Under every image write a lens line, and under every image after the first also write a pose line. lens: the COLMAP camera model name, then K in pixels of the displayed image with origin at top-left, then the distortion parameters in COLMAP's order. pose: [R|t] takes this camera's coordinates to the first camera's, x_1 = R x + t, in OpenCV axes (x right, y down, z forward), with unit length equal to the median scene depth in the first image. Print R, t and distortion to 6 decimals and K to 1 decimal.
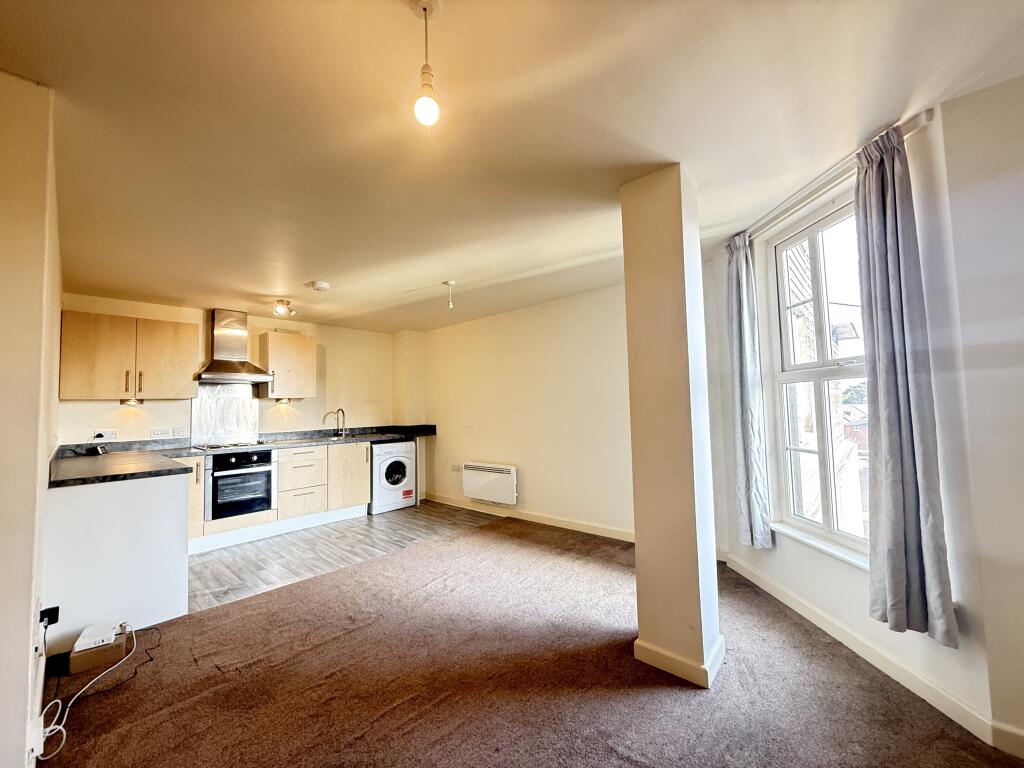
lens RADIAL K [[406.3, 0, 508.2], [0, 406.3, 384.4], [0, 0, 1]] dist [-0.000121, -0.000176]
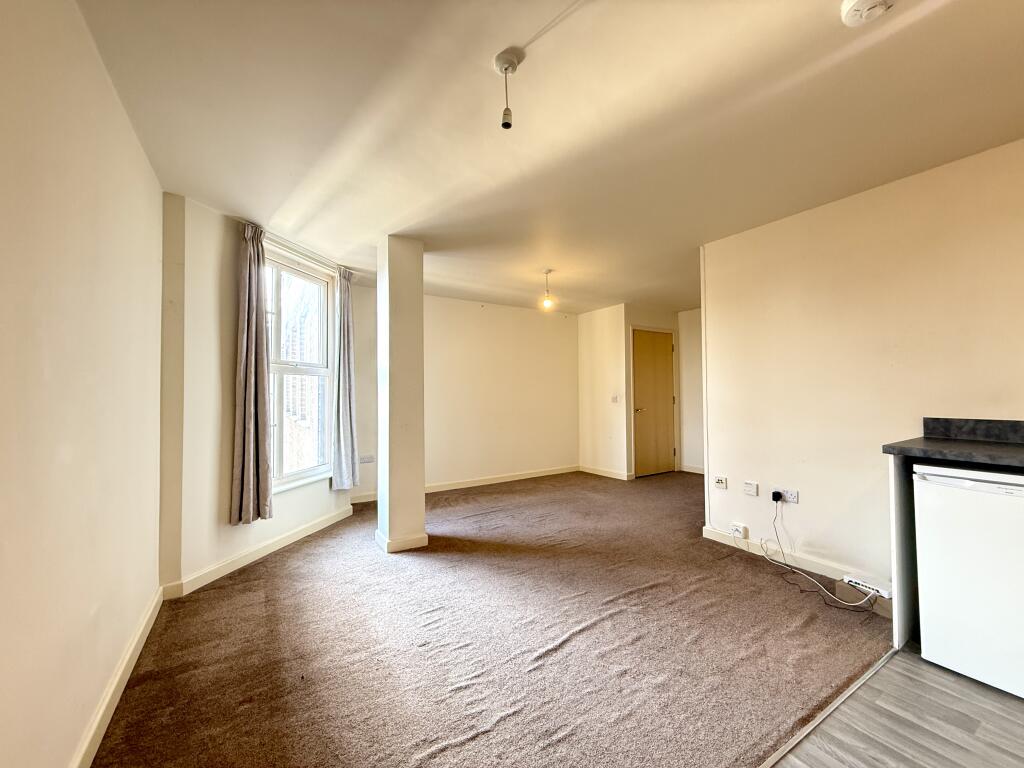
lens RADIAL K [[406.3, 0, 507.5], [0, 406.3, 386.6], [0, 0, 1]] dist [-0.000121, -0.000176]
pose [[-0.963832, 0.039611, 0.263550, -0.210386], [0.020108, 0.996883, -0.076292, 0.088801], [-0.265750, -0.068233, -0.961624, 1.213008]]
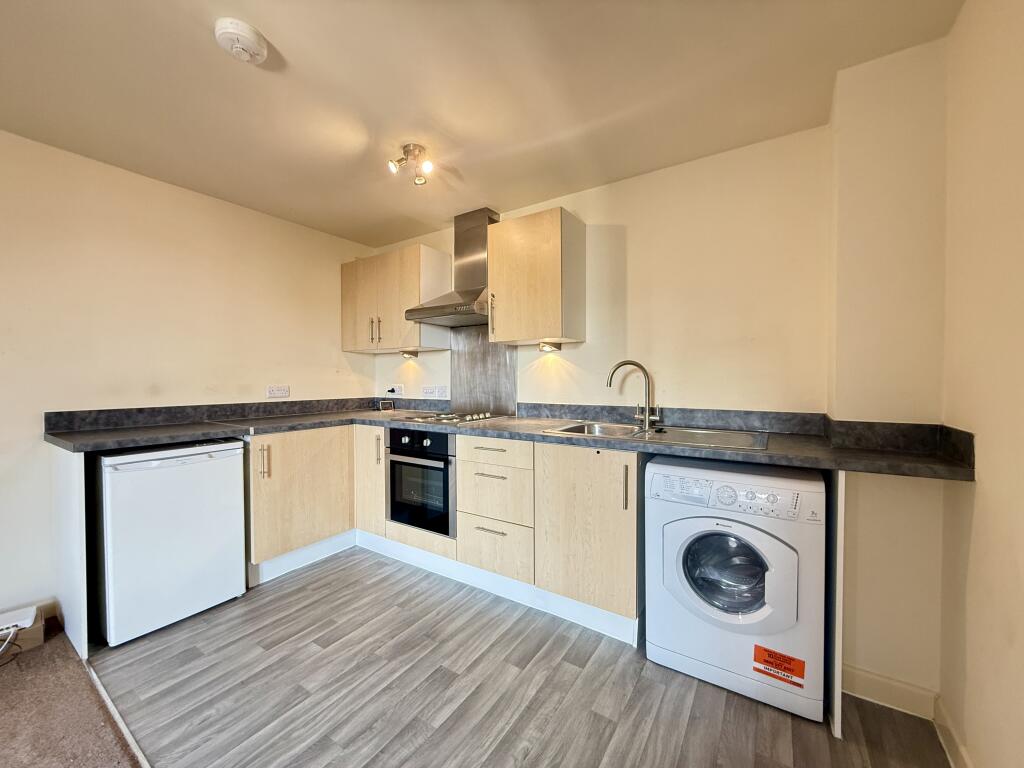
lens RADIAL K [[406.3, 0, 511.5], [0, 406.3, 384.3], [0, 0, 1]] dist [-0.000121, -0.000176]
pose [[0.163143, 0.042836, -0.985672, -0.015286], [0.054446, 0.997144, 0.052346, 0.070029], [0.985099, -0.062206, 0.160345, 1.027353]]
